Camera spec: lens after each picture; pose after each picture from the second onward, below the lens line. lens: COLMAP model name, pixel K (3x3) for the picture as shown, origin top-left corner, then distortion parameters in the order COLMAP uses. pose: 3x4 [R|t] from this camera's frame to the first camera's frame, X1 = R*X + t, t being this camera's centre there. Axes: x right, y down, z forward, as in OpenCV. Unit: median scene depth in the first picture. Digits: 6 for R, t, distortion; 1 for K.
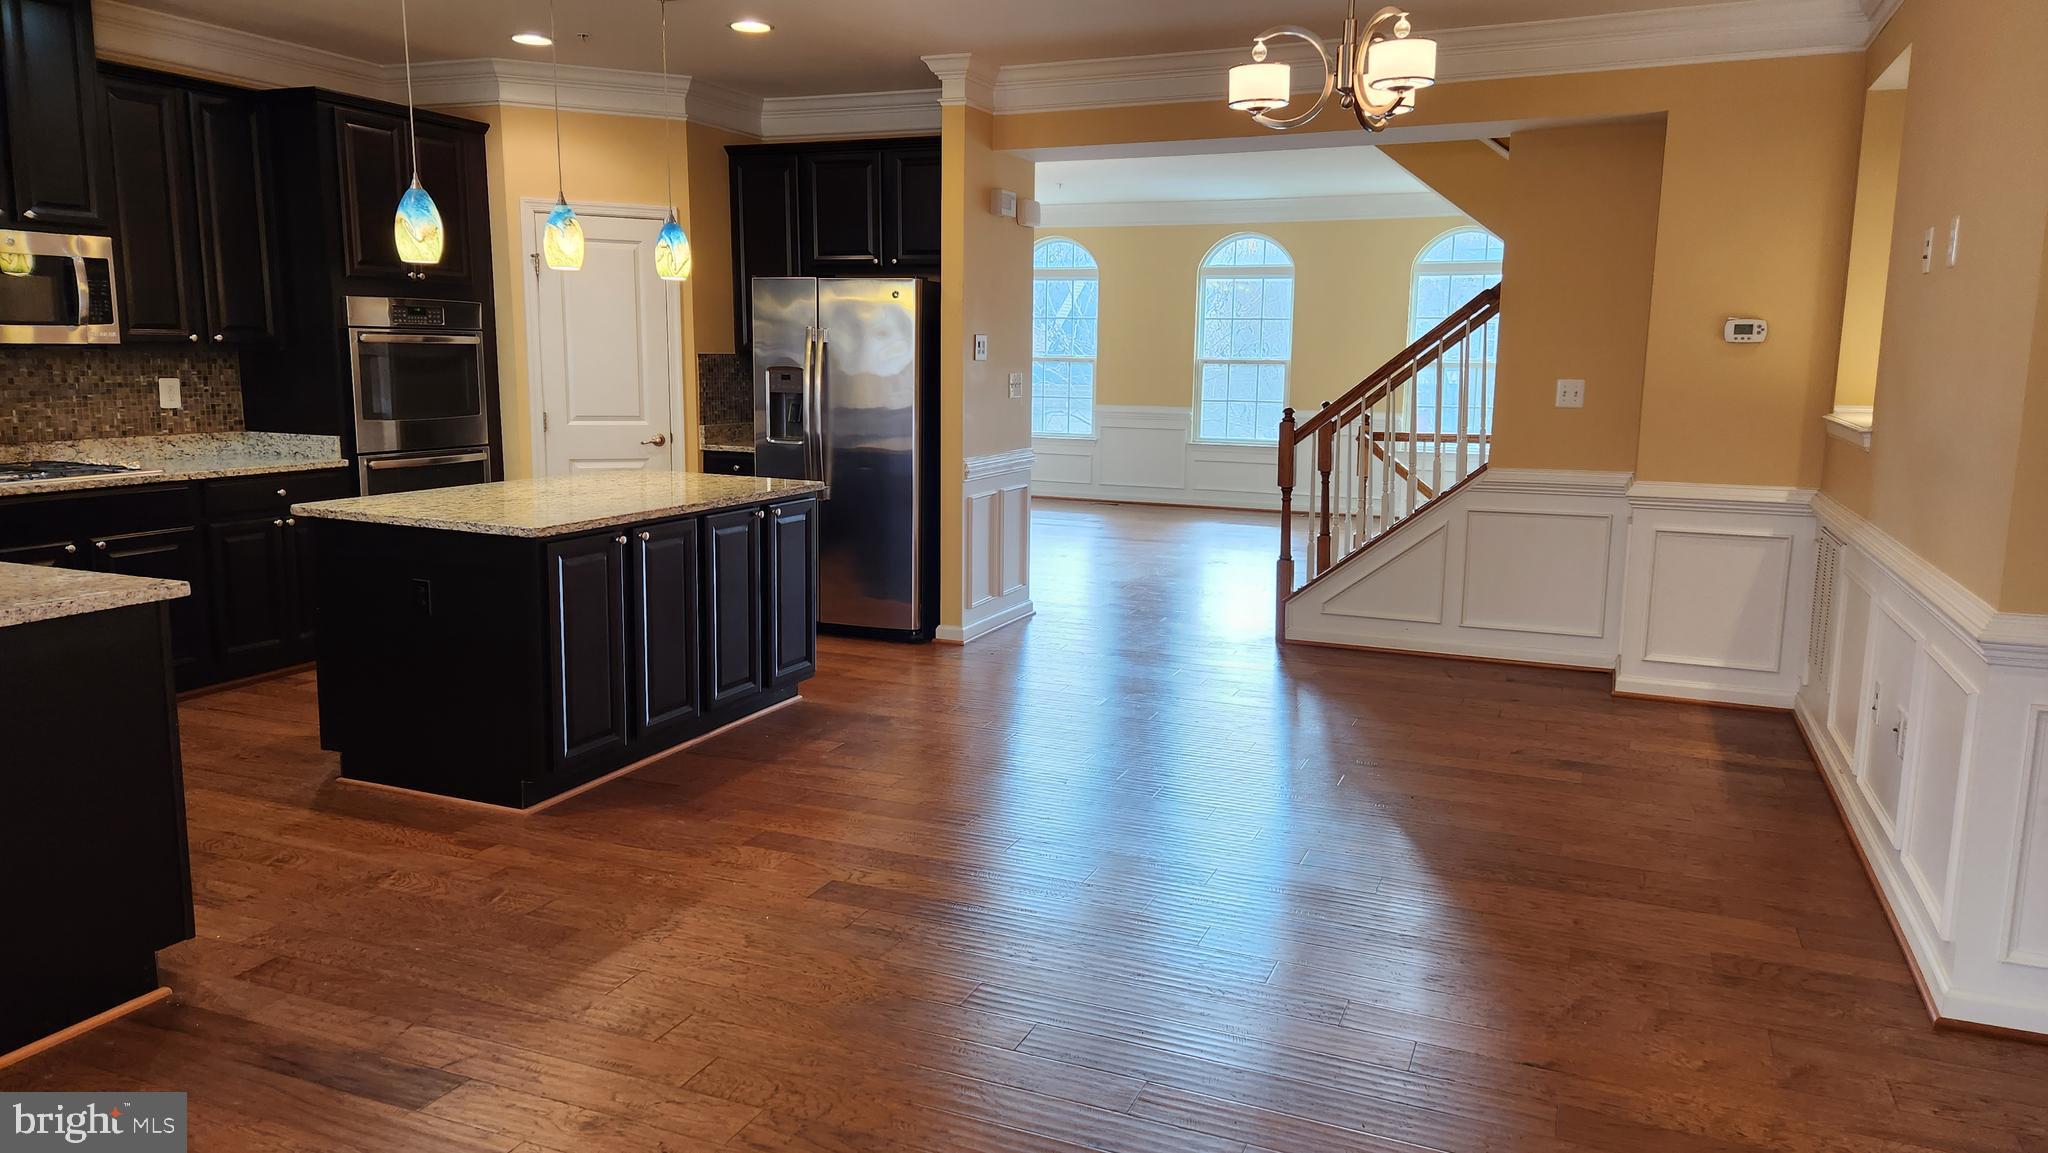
lens RADIAL K [[1363.8, 0, 1014.3], [0, 1363.8, 555.8], [0, 0, 1]] dist [0.089071, -0.079151]
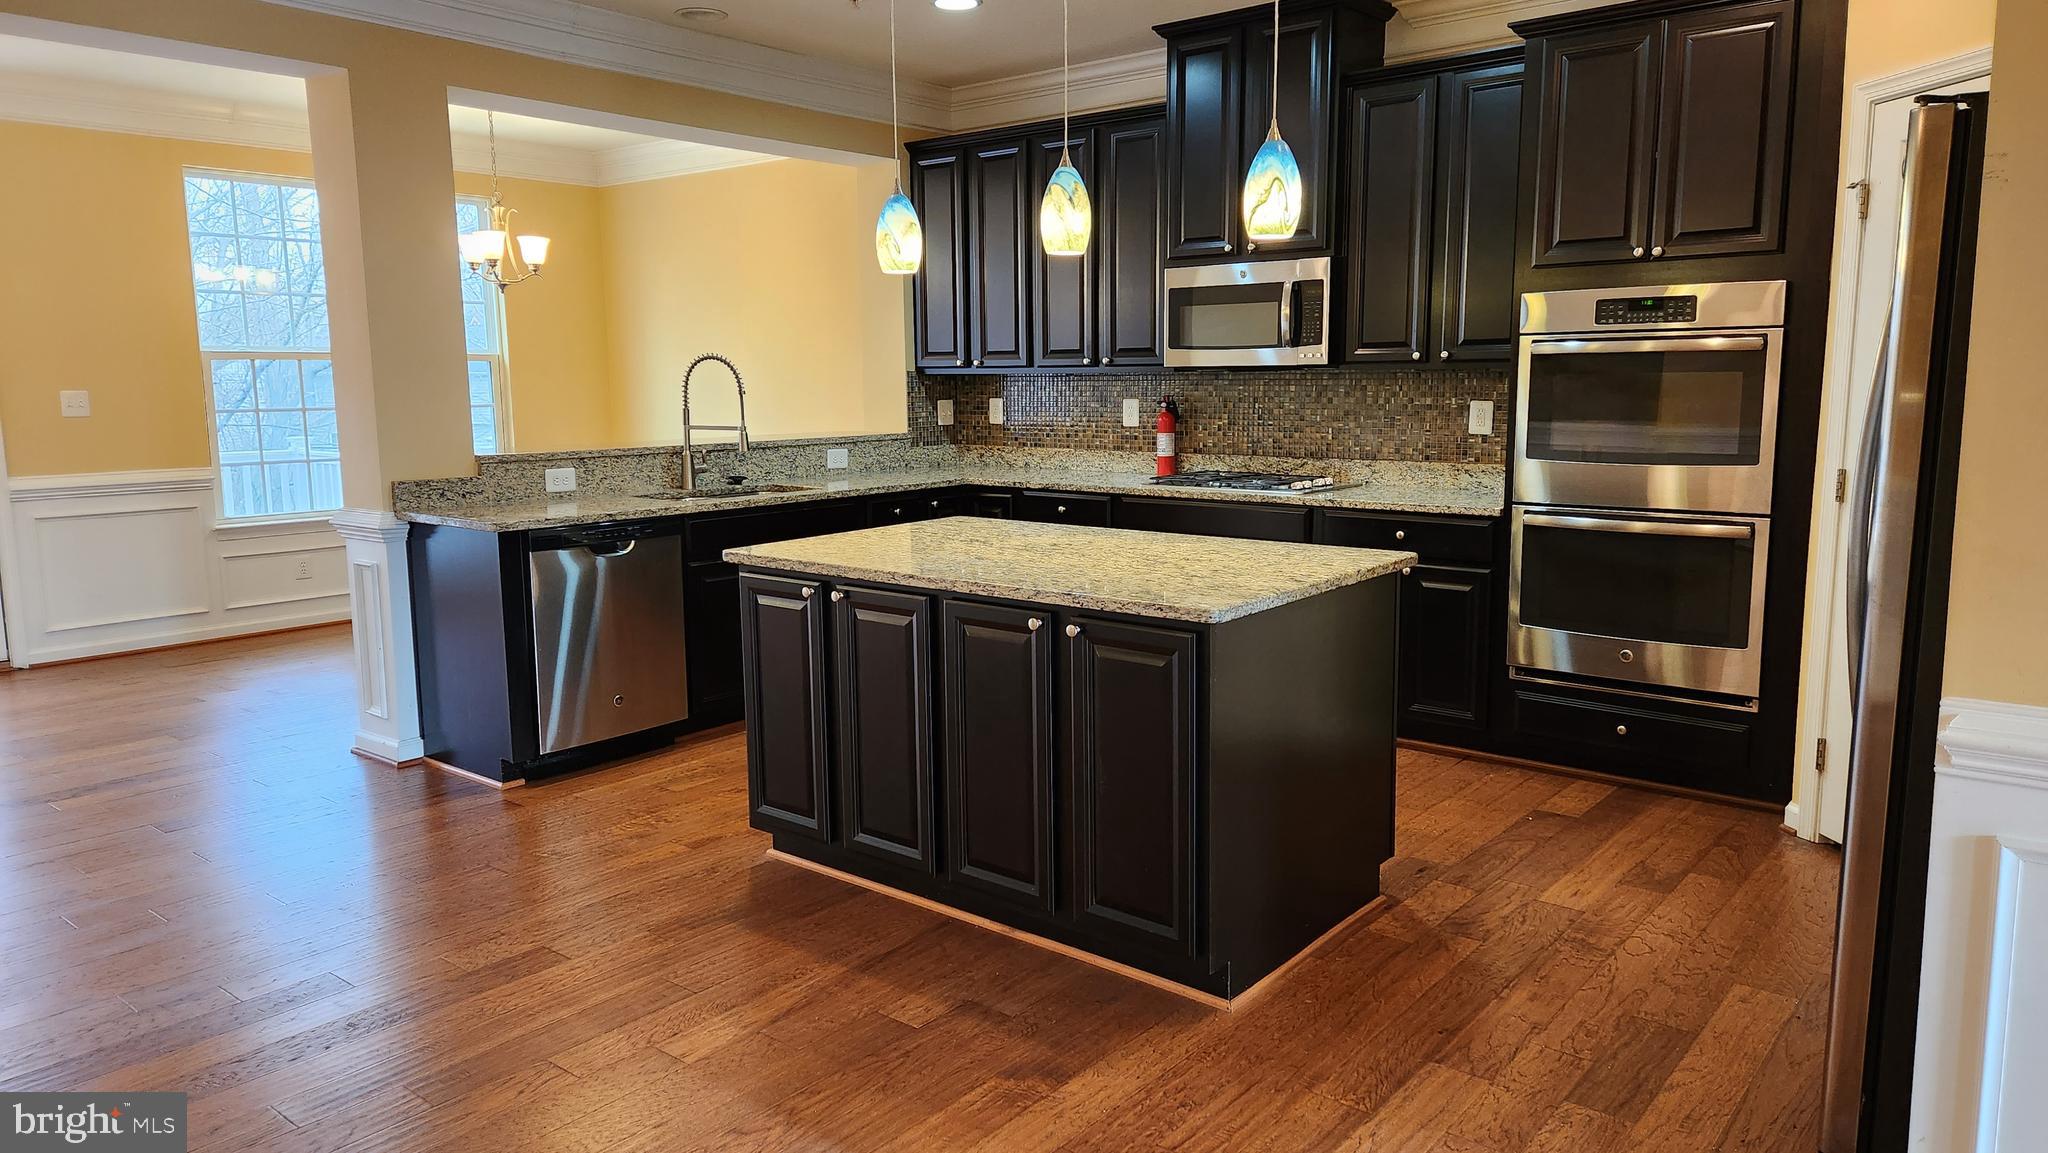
lens RADIAL K [[1356.9, 0, 1023.7], [0, 1356.9, 566.9], [0, 0, 1]] dist [0.083734, -0.067908]
pose [[-0.271129, 0.131024, -0.953584, 0.358776], [-0.139337, 0.974914, 0.173572, -0.147799], [0.952405, 0.179930, -0.246071, 1.044379]]
